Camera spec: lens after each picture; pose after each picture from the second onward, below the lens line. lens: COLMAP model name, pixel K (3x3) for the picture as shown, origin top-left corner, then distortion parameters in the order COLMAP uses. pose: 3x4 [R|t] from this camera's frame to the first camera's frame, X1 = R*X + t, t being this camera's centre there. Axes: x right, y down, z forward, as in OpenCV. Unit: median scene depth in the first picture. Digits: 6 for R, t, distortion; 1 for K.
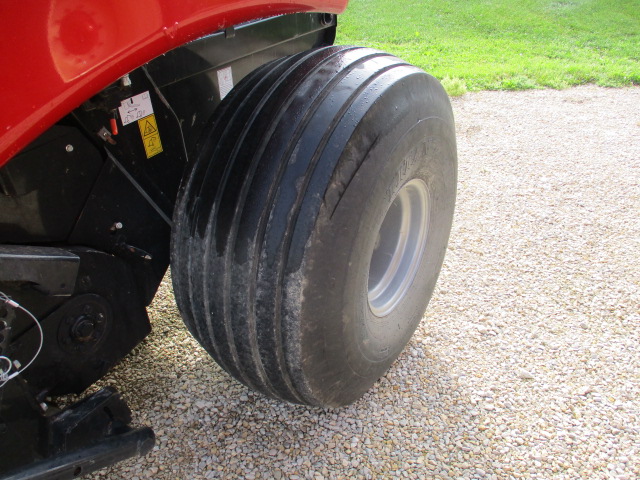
lens RADIAL K [[528.8, 0, 316.8], [0, 528.8, 229.4], [0, 0, 1]] dist [-0.034044, 0.009208]
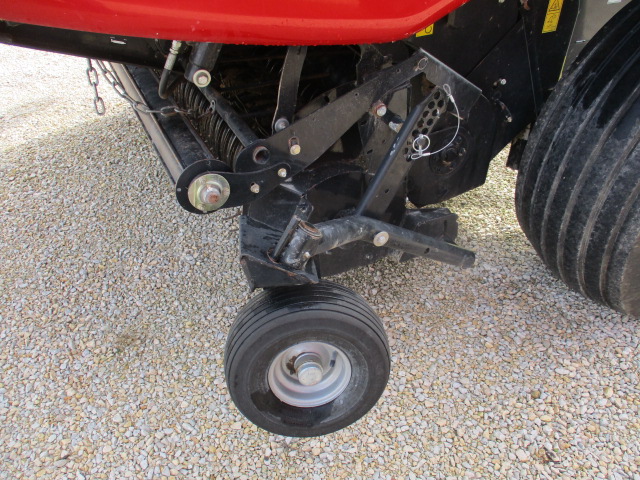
lens RADIAL K [[528.8, 0, 316.8], [0, 528.8, 229.4], [0, 0, 1]] dist [-0.034044, 0.009208]
pose [[0.857534, 0.364644, -0.362863, -0.178387], [-0.318211, 0.930232, 0.182787, 0.195640], [0.404199, -0.041279, 0.913739, -0.201971]]
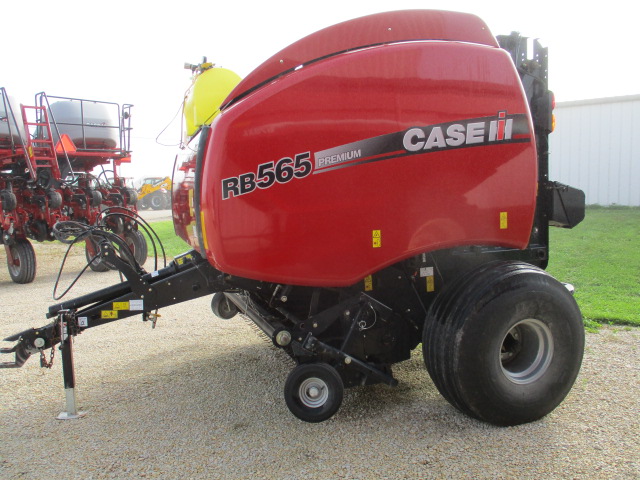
lens RADIAL K [[515.6, 0, 320.0], [0, 515.6, 240.0], [0, 0, 1]] dist [0.047382, 0.001592]
pose [[0.790306, 0.089480, -0.606143, 0.775370], [-0.330199, 0.895529, -0.298322, 0.566256], [0.516125, 0.435914, 0.737288, -1.244059]]
